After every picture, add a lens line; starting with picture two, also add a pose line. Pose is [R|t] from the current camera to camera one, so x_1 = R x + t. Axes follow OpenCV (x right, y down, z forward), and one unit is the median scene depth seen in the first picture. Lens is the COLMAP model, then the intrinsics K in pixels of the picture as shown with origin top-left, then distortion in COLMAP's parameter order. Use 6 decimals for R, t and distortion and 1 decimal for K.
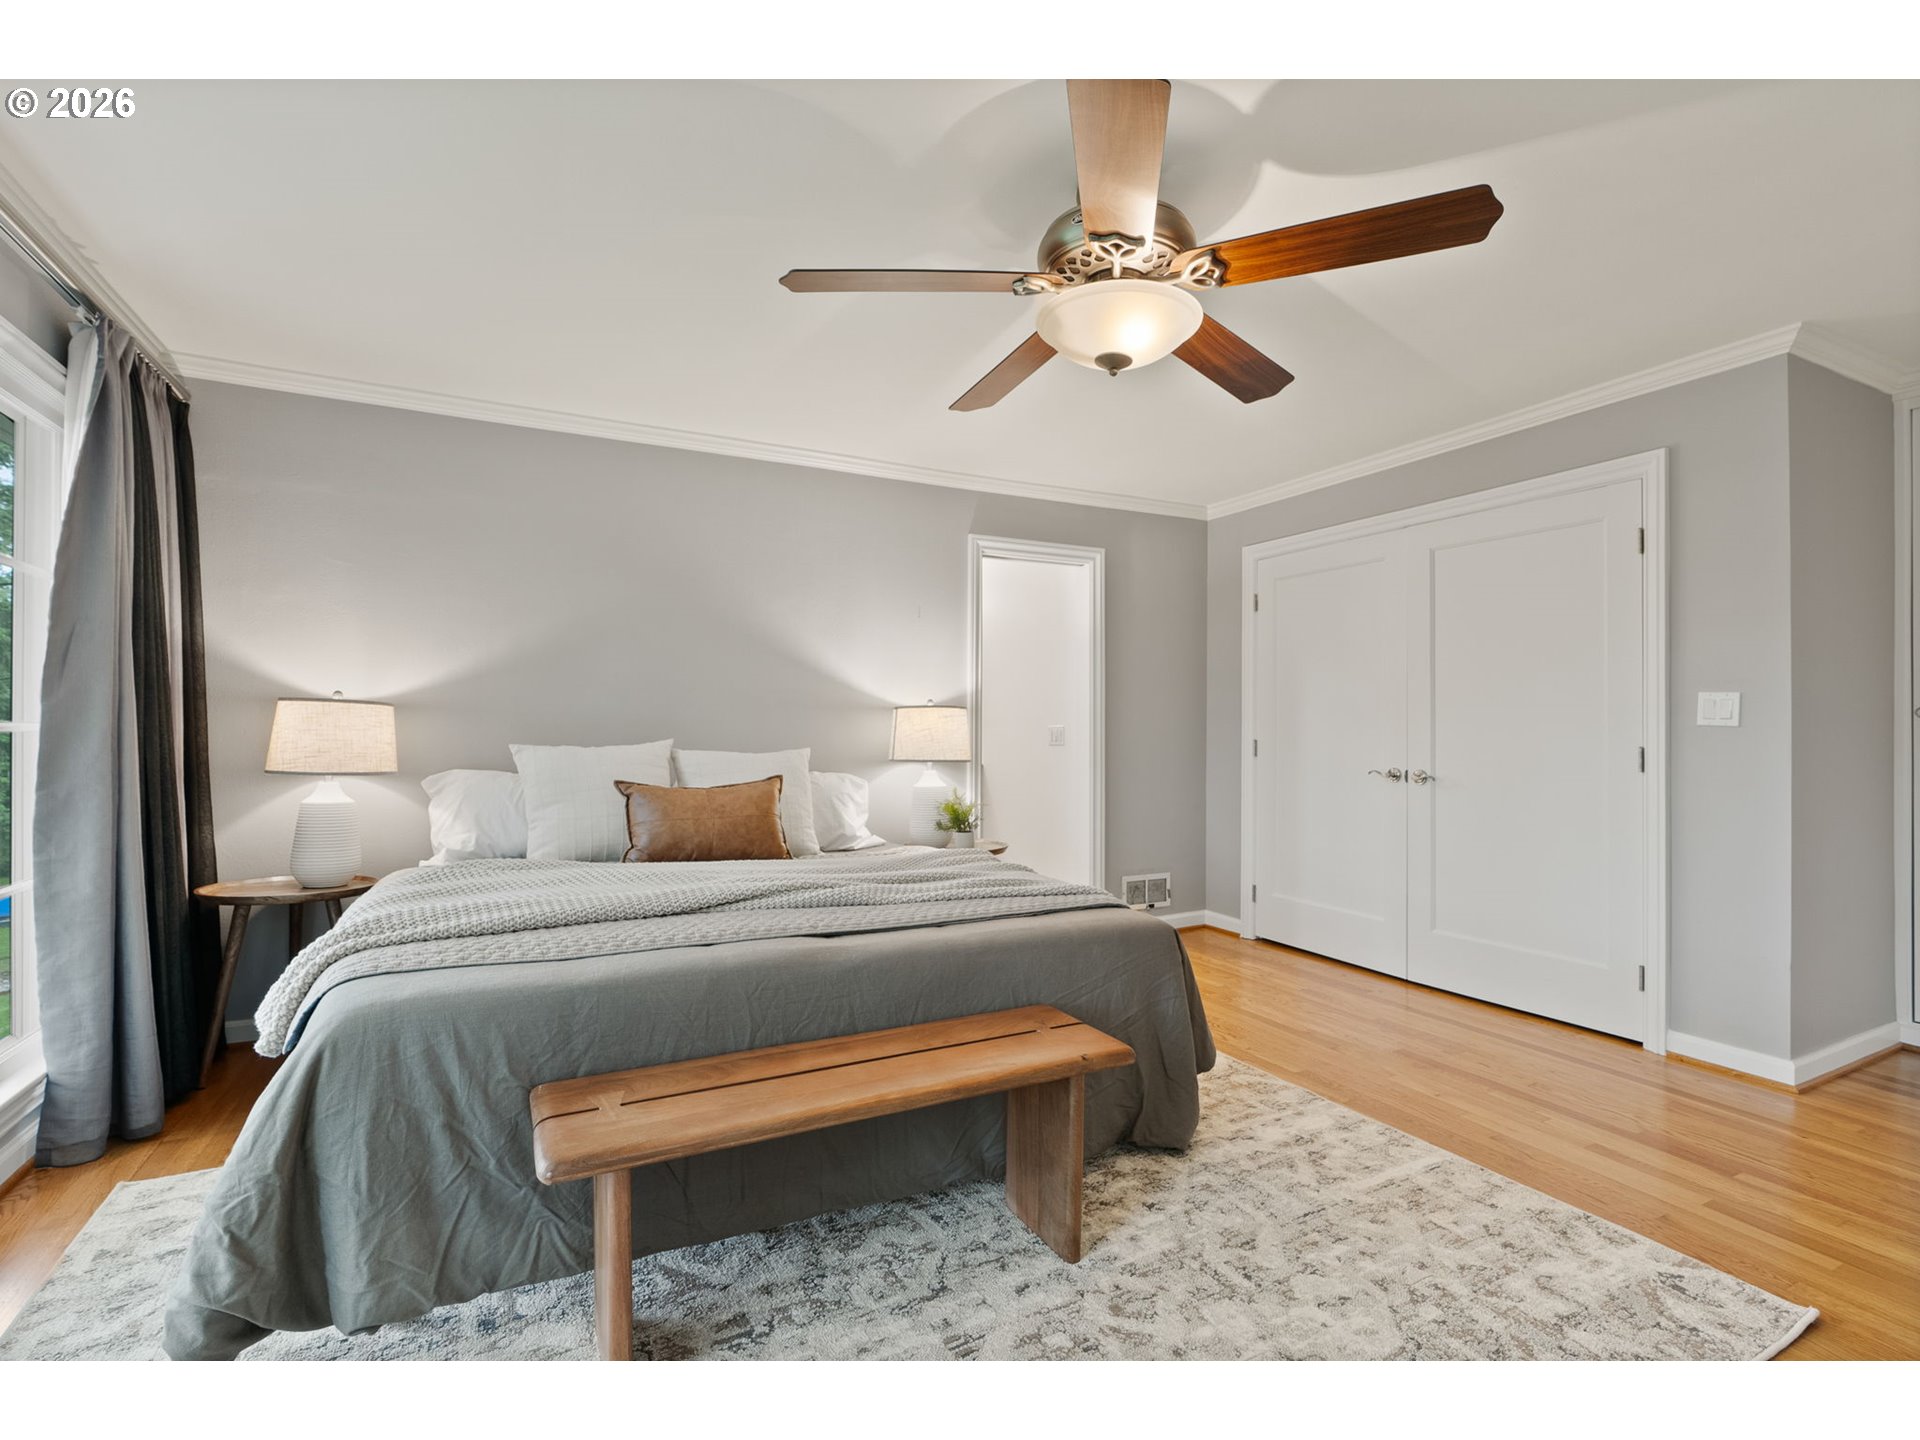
lens RADIAL K [[890.3, 0, 946.4], [0, 890.3, 730.4], [0, 0, 1]] dist [-0.007911, 0.001875]
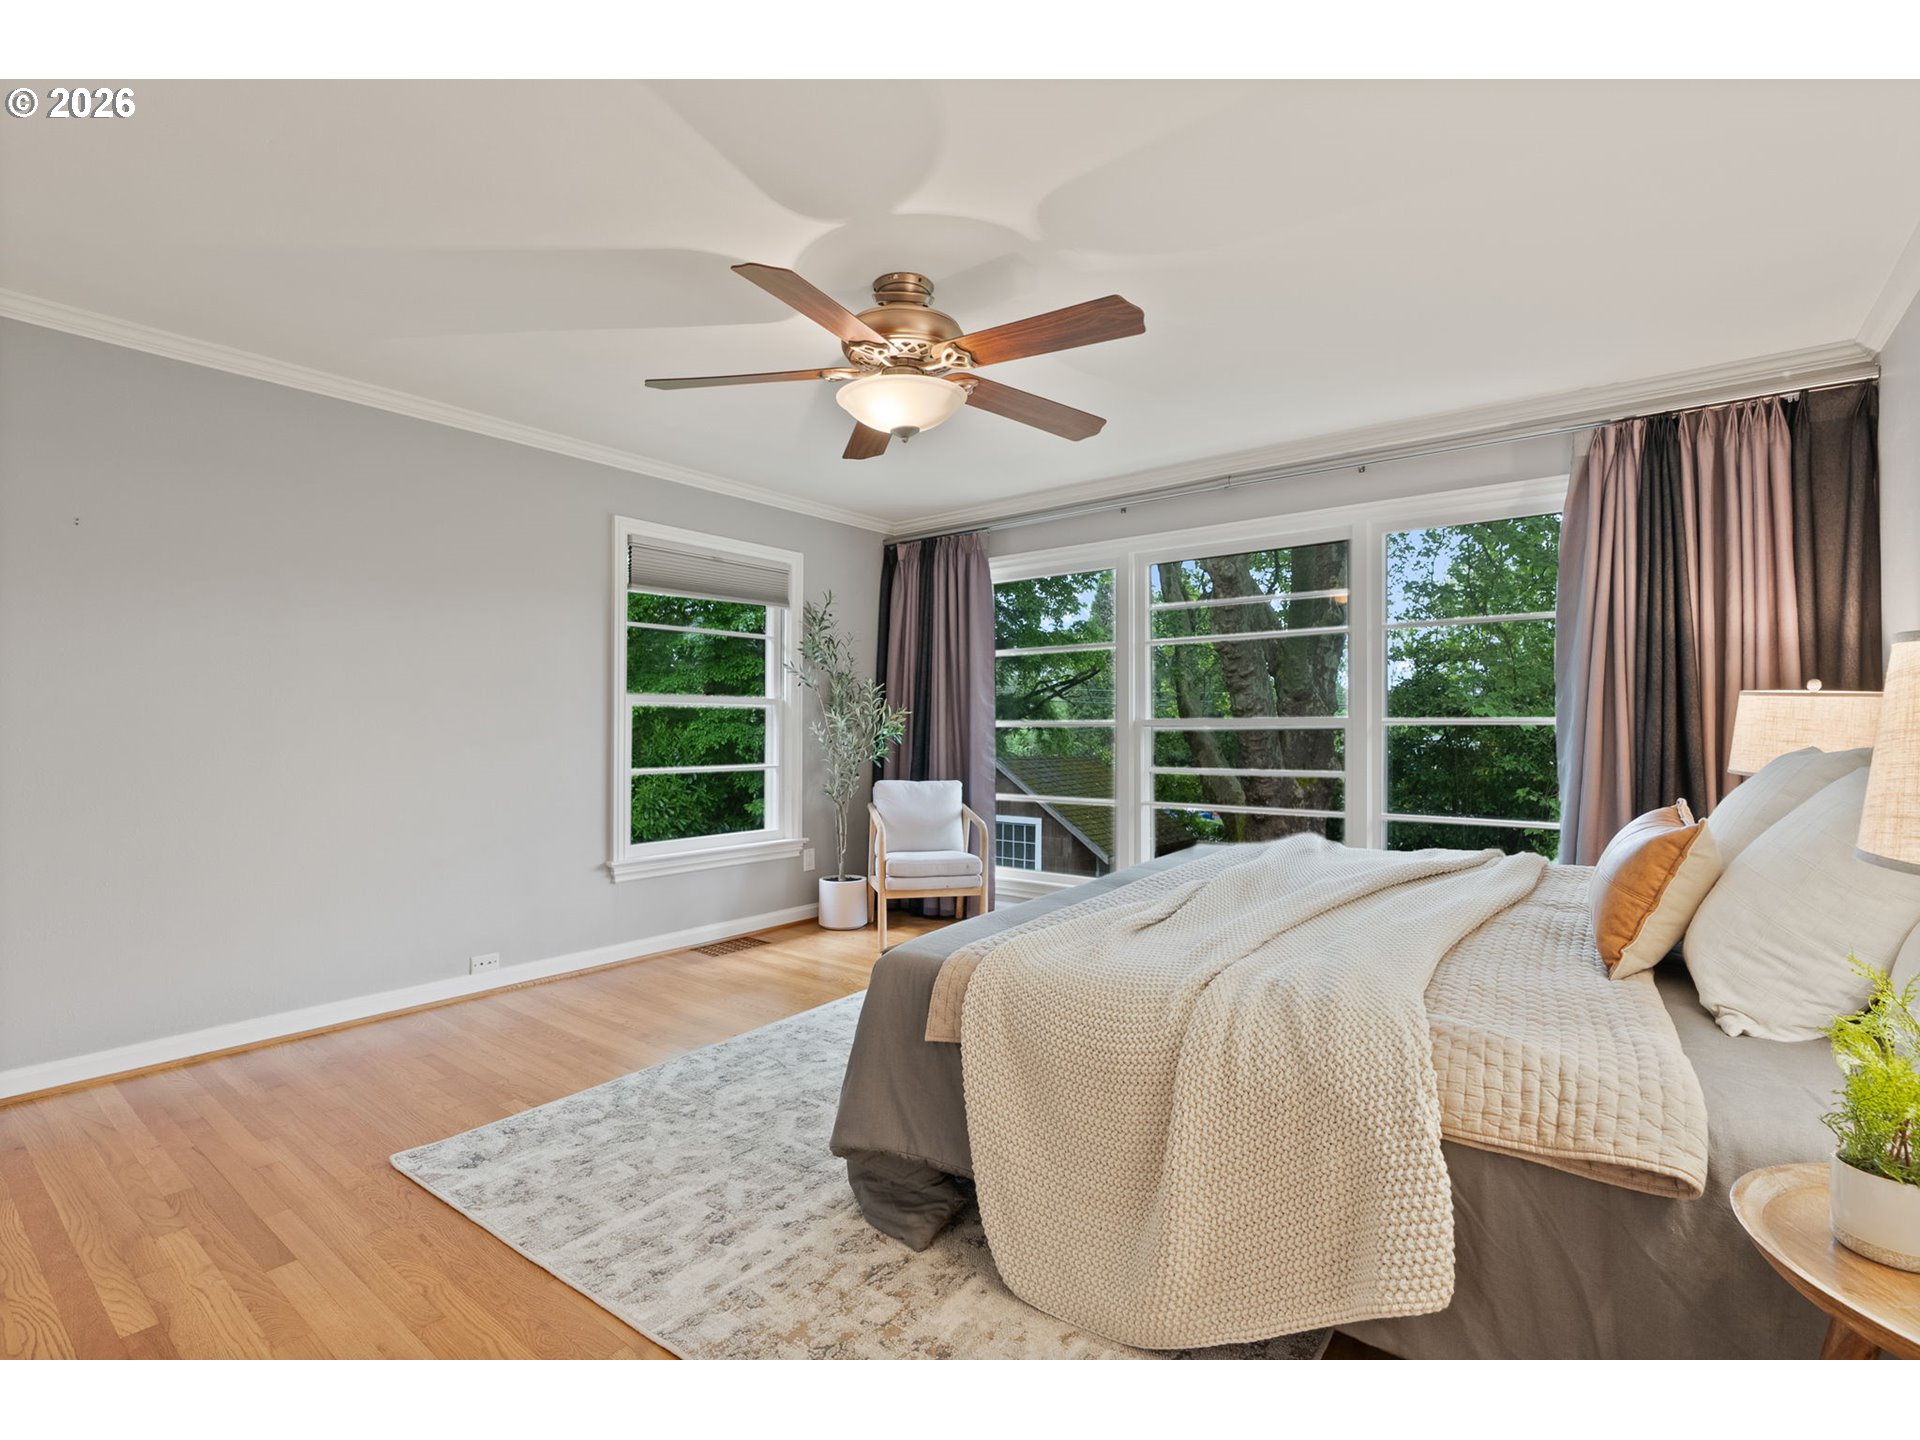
lens RADIAL K [[890.3, 0, 957.1], [0, 890.3, 721.5], [0, 0, 1]] dist [-0.007911, 0.001875]
pose [[-0.900068, -0.002467, -0.435743, 0.612263], [-0.004566, 0.999982, 0.003771, -0.006884], [0.435726, 0.005384, -0.900063, 1.971544]]
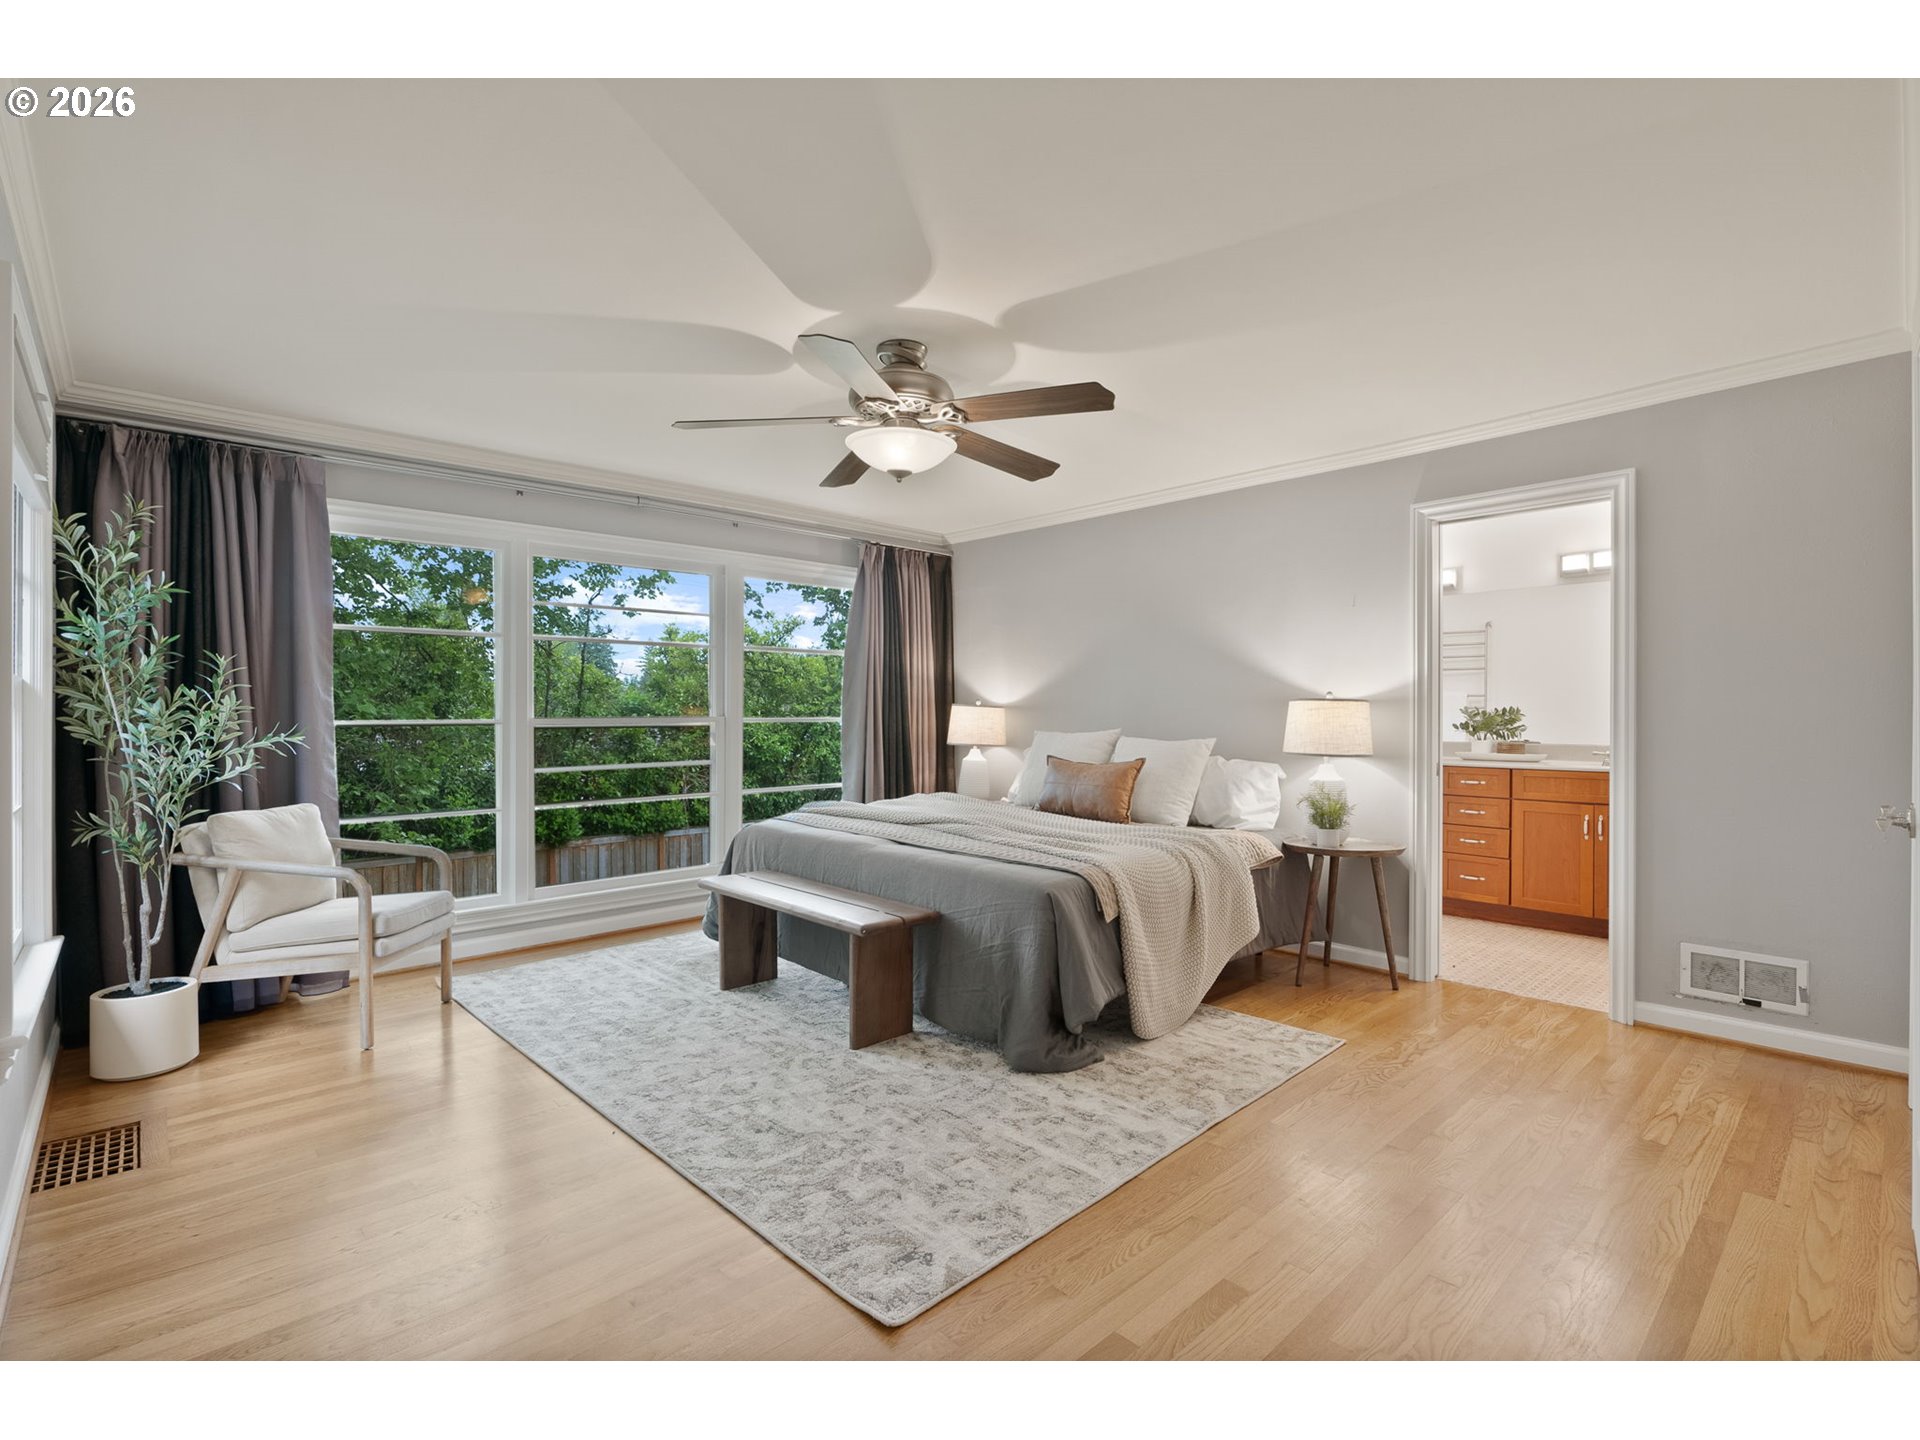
lens RADIAL K [[890.3, 0, 953.2], [0, 890.3, 717.8], [0, 0, 1]] dist [-0.007911, 0.001875]
pose [[0.278251, -0.001660, -0.960507, 1.486953], [-0.004099, 0.999987, -0.002916, -0.003336], [0.960500, 0.004749, 0.278240, 0.609049]]
